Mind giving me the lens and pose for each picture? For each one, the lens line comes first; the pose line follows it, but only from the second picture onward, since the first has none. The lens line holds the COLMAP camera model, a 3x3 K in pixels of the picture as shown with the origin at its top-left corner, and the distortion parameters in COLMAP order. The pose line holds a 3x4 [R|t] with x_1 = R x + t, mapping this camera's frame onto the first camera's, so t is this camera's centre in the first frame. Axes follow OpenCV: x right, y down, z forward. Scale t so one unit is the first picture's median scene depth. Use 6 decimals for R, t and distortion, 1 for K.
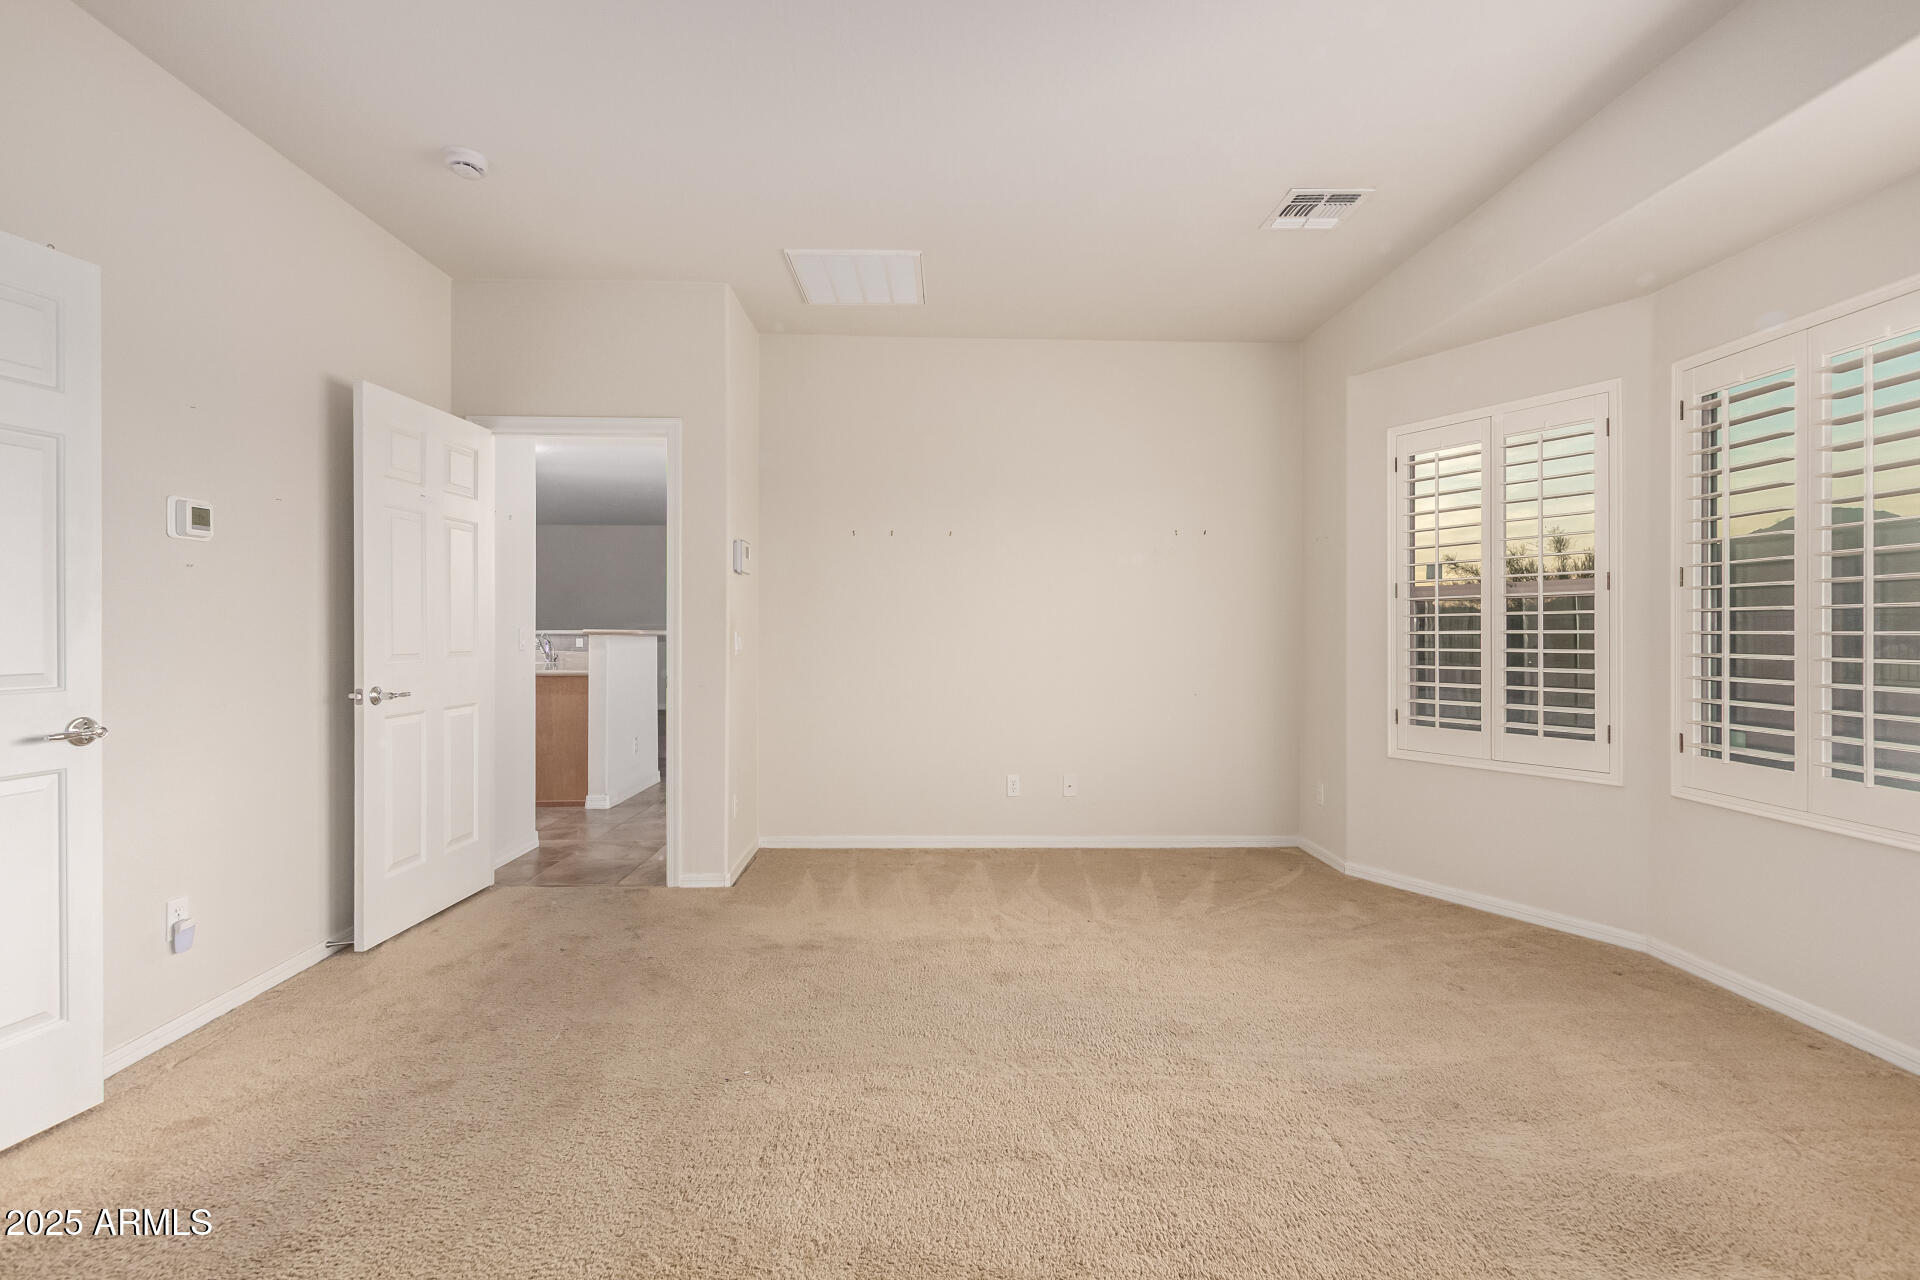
lens RADIAL K [[882.3, 0, 967.9], [0, 882.3, 634.6], [0, 0, 1]] dist [0.005384, -0.000701]
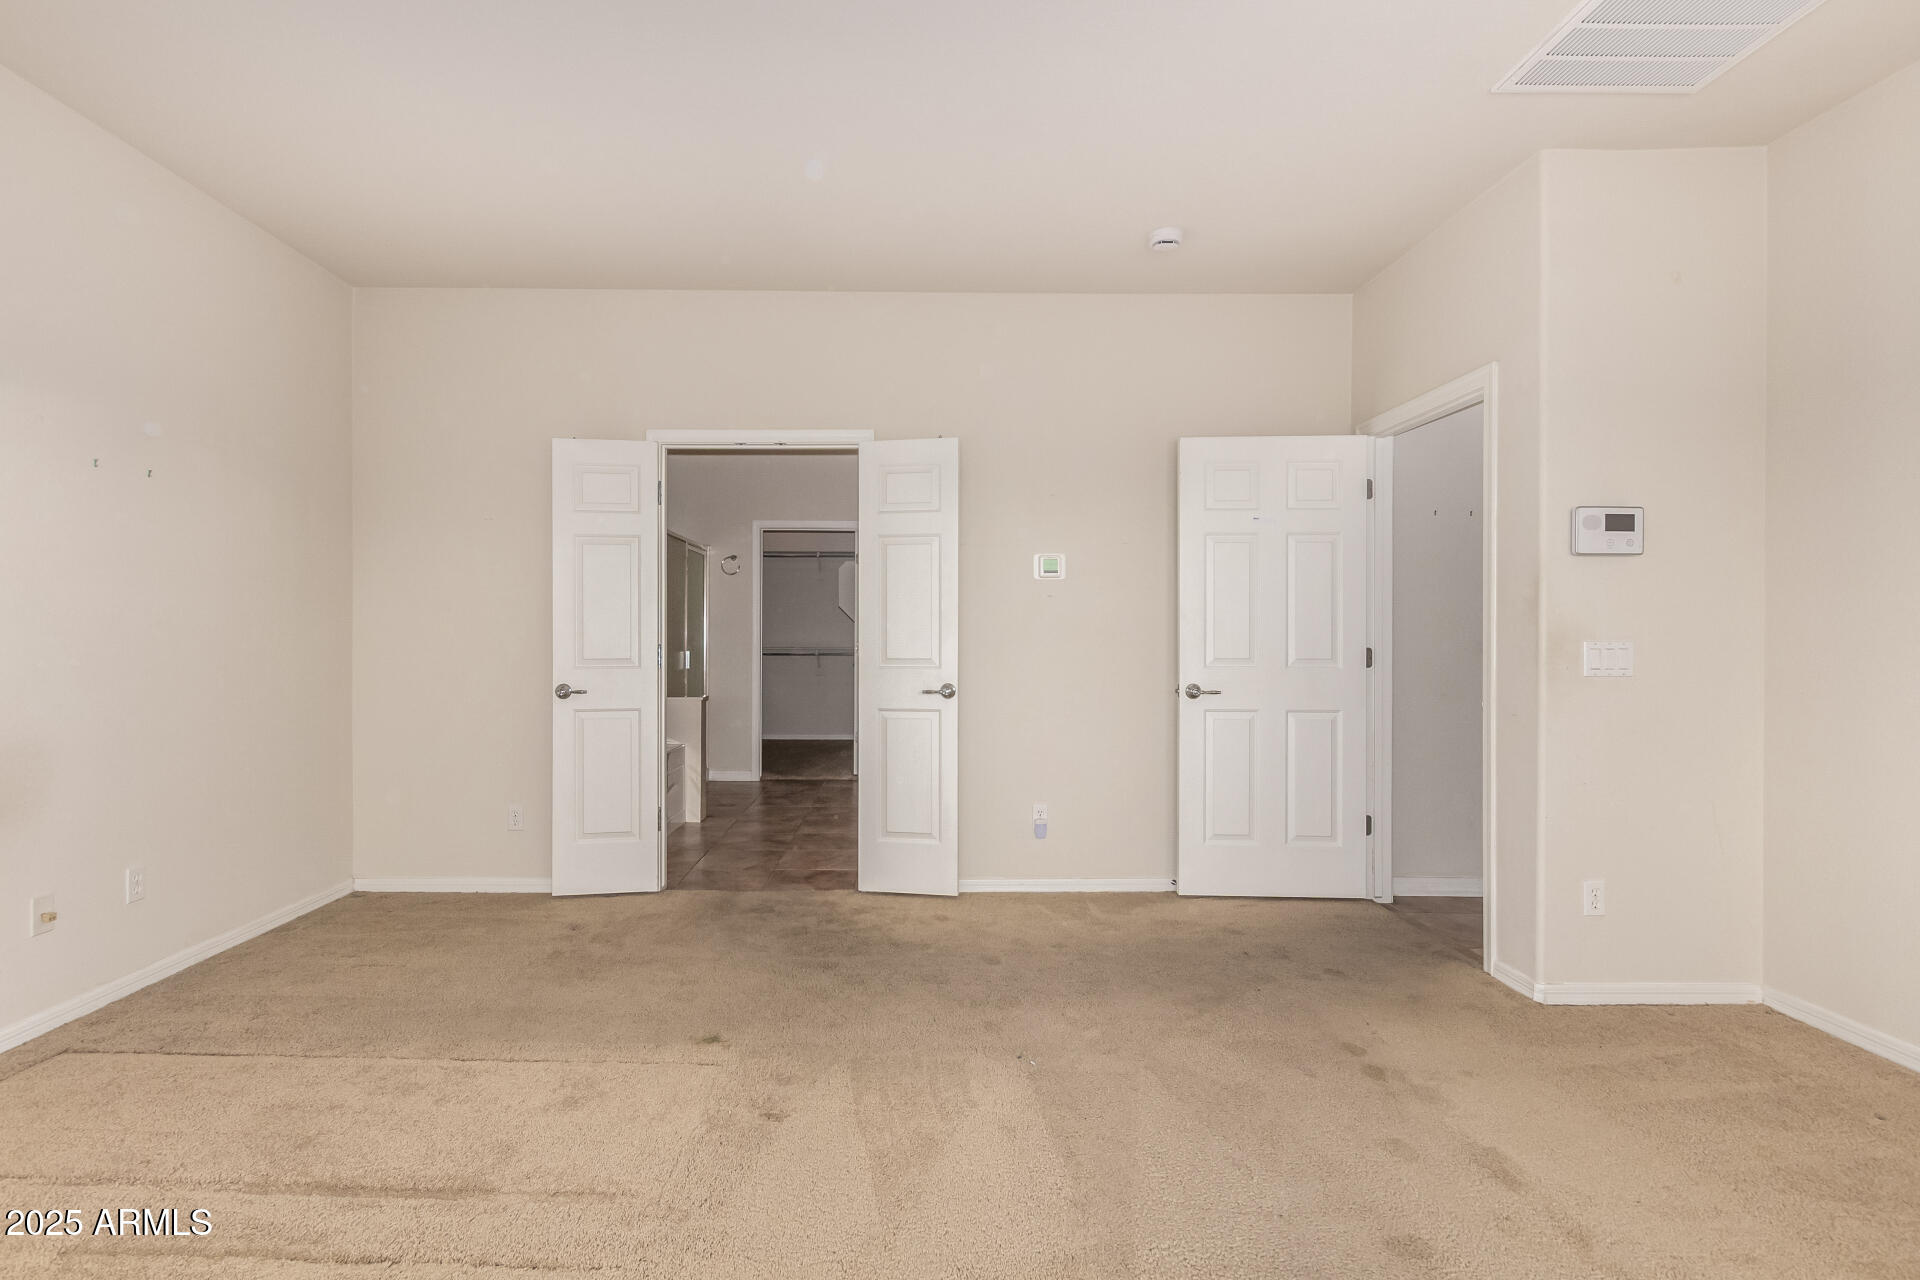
lens RADIAL K [[897.9, 0, 904.0], [0, 897.9, 640.0], [0, 0, 1]] dist [0.002892, -0.000438]
pose [[-0.038886, 0.002671, -0.999240, 0.597051], [-0.010763, 0.999937, 0.003092, -0.001634], [0.999186, 0.010875, -0.038855, 0.657423]]
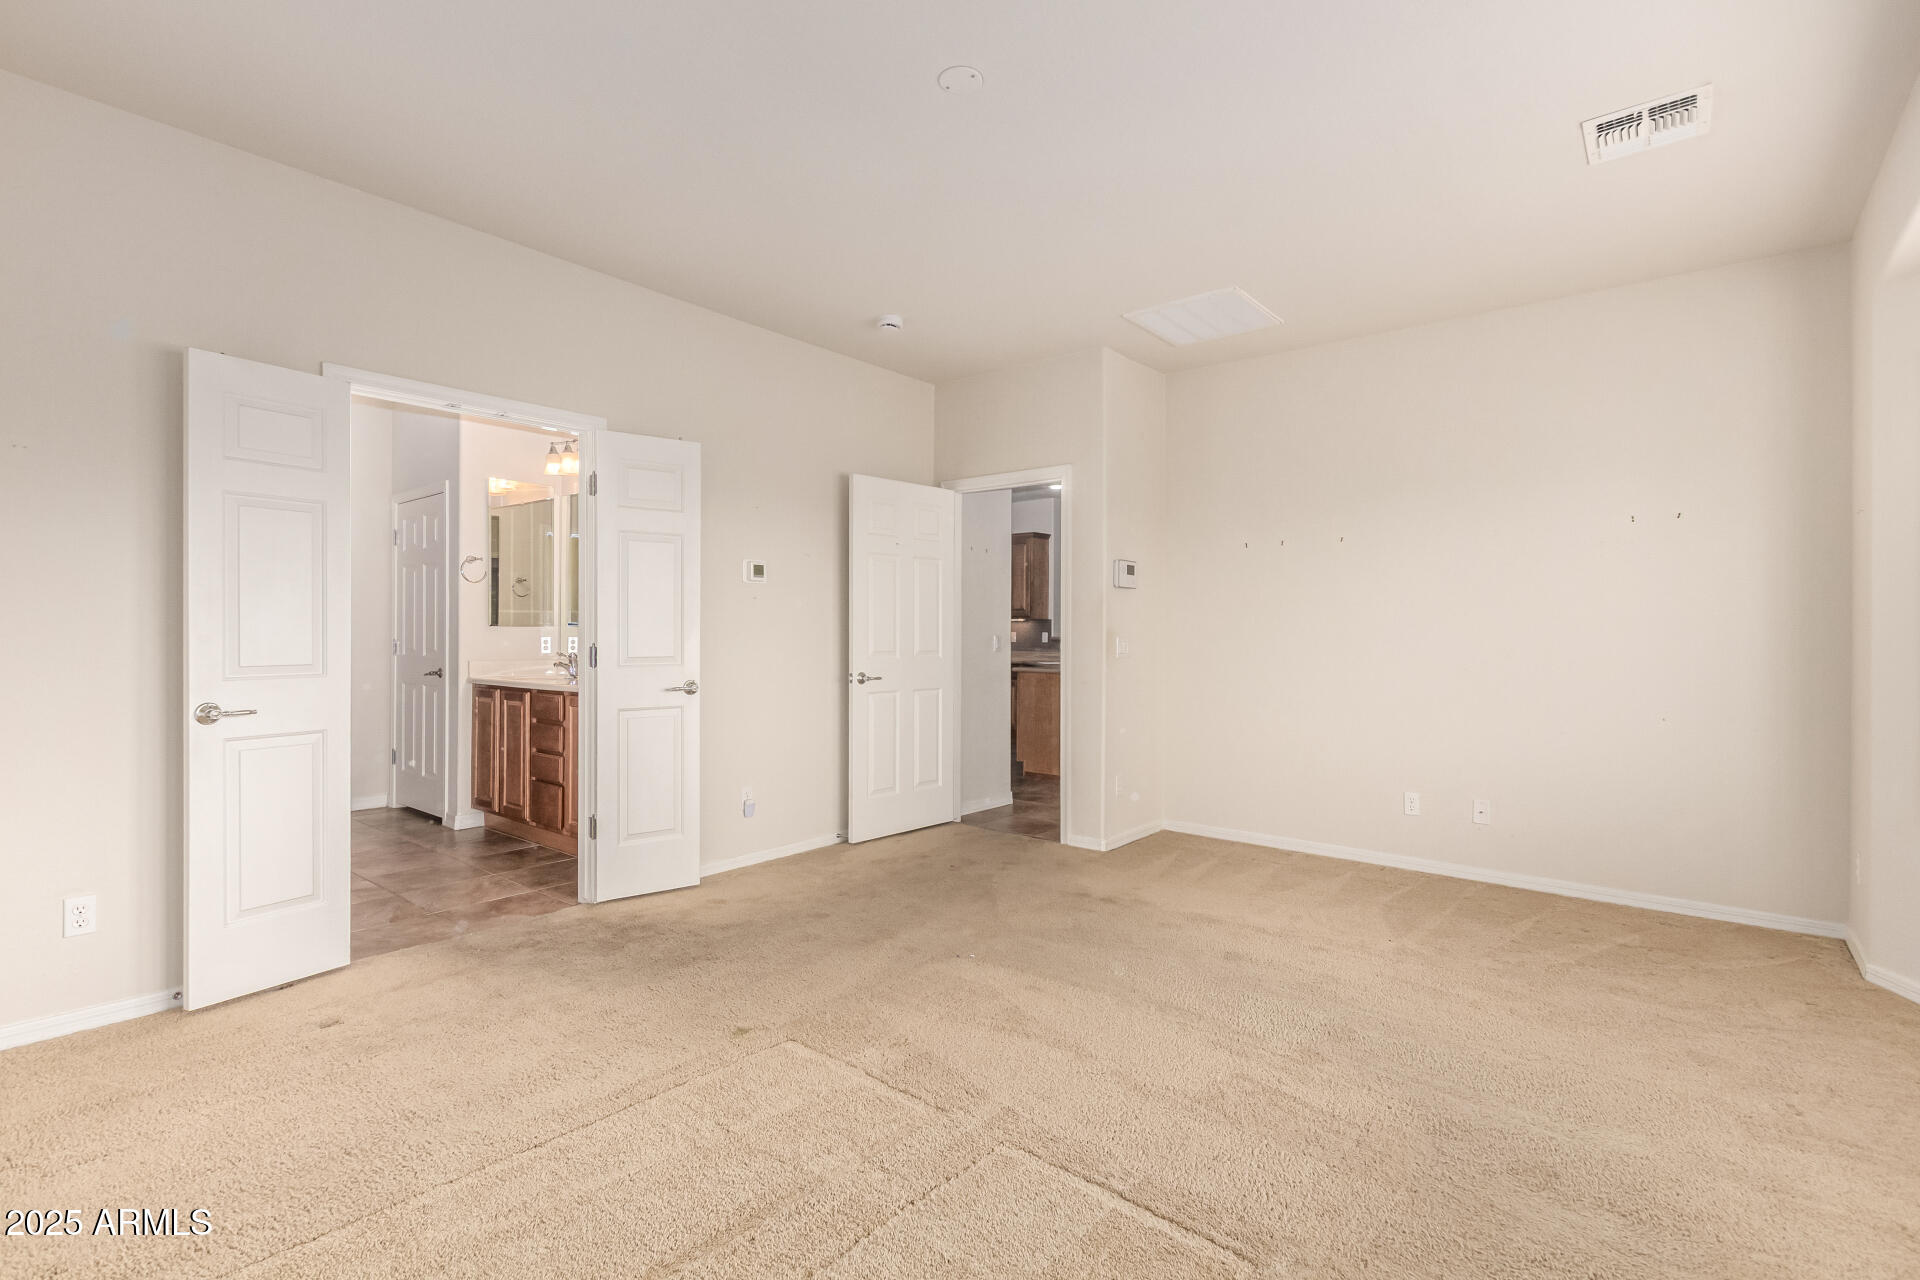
lens RADIAL K [[893.6, 0, 960.0], [0, 893.6, 640.0], [0, 0, 1]] dist [0.002850, -0.000997]
pose [[0.749512, 0.006243, -0.661962, 0.487235], [-0.007657, 0.999970, 0.000761, 0.000452], [0.661947, 0.004498, 0.749537, -0.046249]]
